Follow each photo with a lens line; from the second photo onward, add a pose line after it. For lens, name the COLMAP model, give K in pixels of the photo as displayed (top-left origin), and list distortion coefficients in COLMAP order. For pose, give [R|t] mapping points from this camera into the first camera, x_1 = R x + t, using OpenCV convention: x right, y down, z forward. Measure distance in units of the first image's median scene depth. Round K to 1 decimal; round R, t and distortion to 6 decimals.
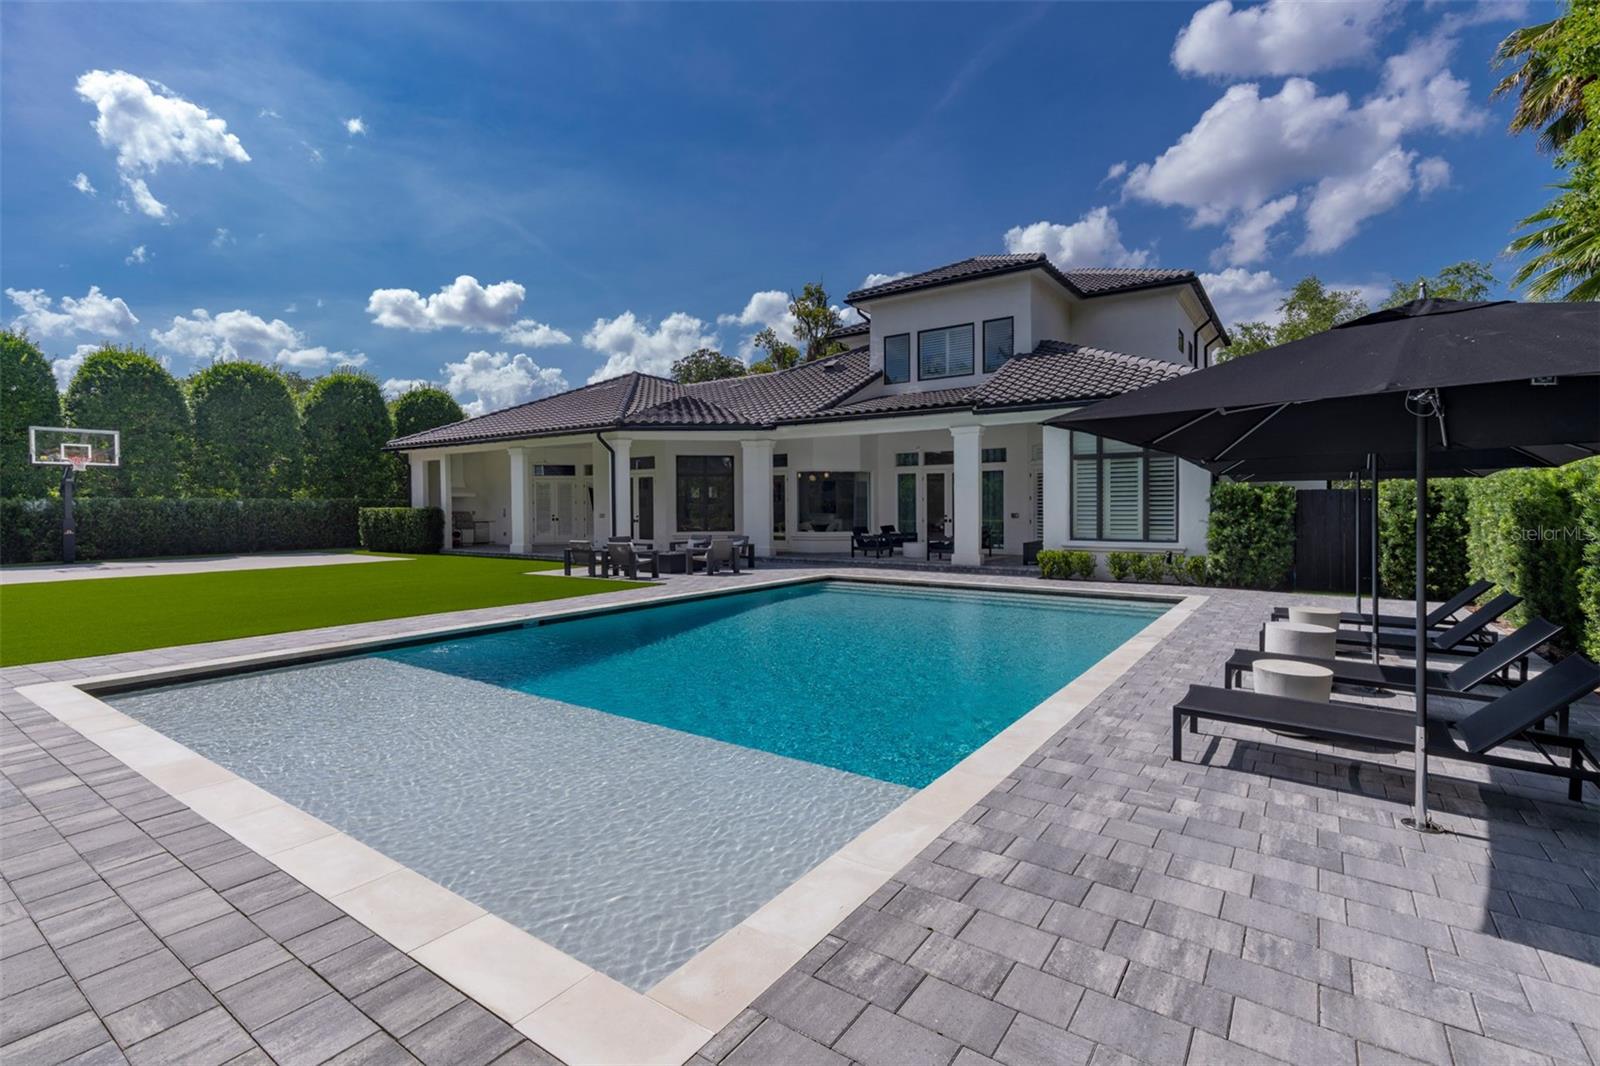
lens RADIAL K [[741.2, 0, 807.7], [0, 741.2, 520.5], [0, 0, 1]] dist [0.004104, 0.000475]
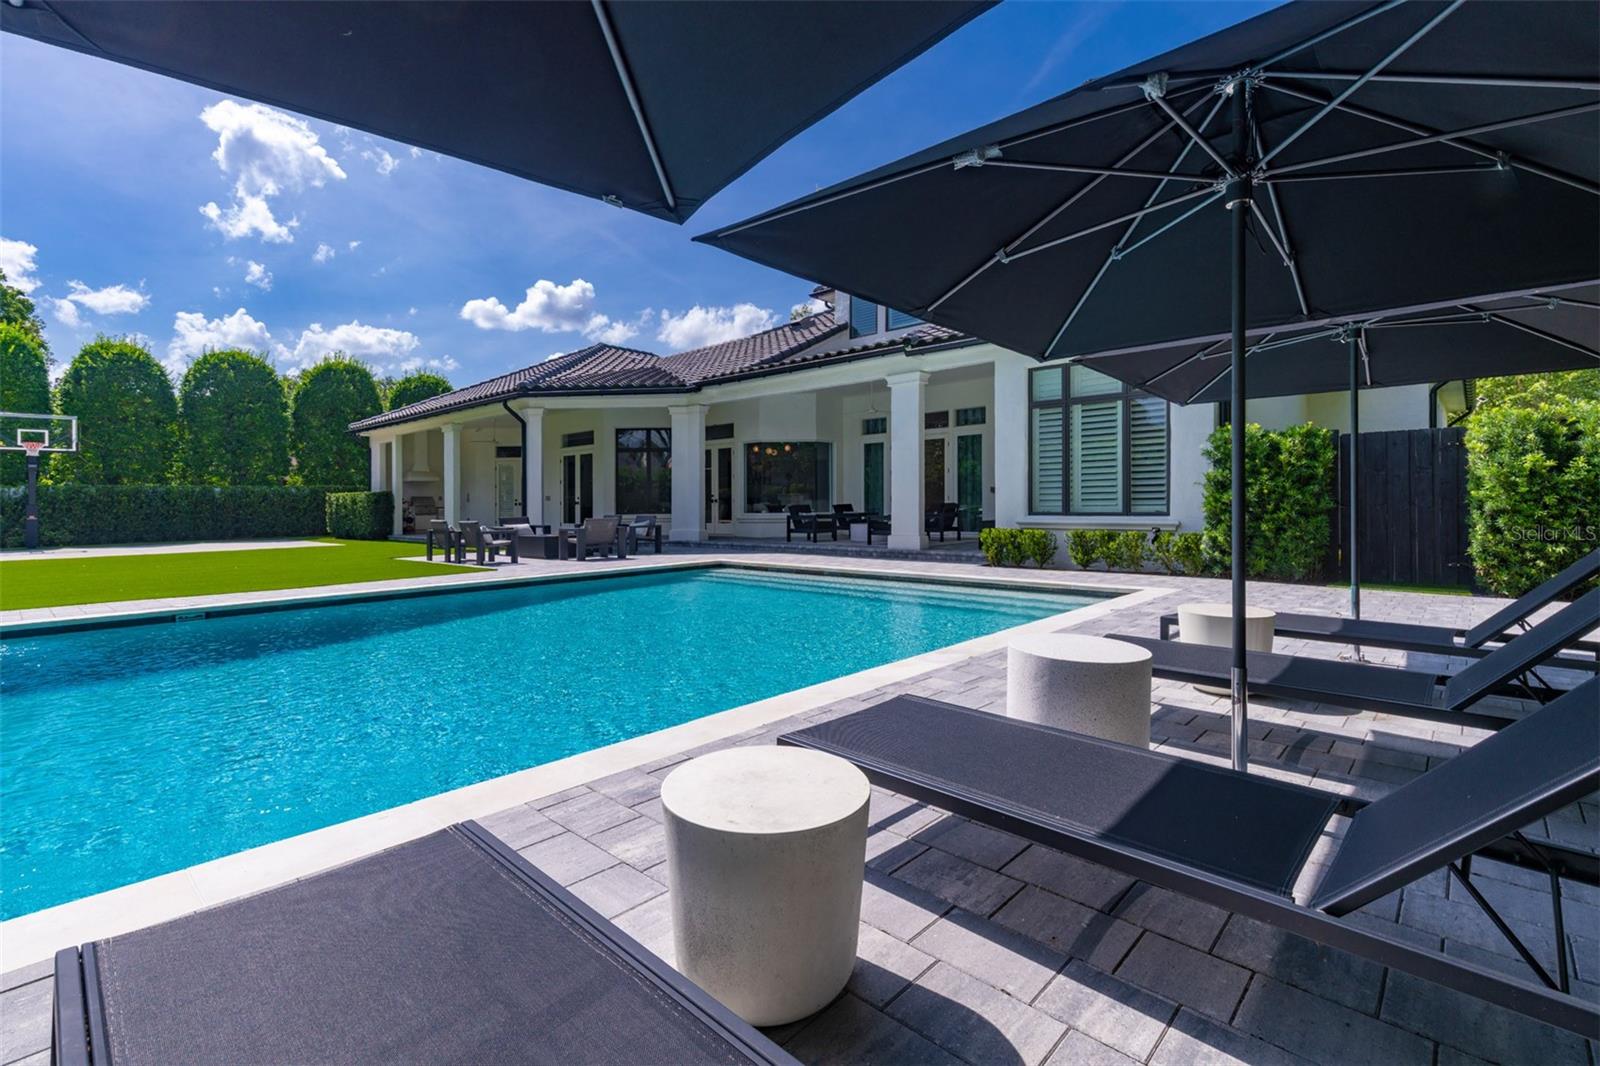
lens RADIAL K [[741.2, 0, 786.0], [0, 741.2, 524.2], [0, 0, 1]] dist [0.004104, 0.000475]
pose [[0.987385, -0.004168, -0.158284, 0.185607], [0.005797, 0.999935, 0.009834, 0.021527], [0.158233, -0.010627, 0.987345, 0.175838]]
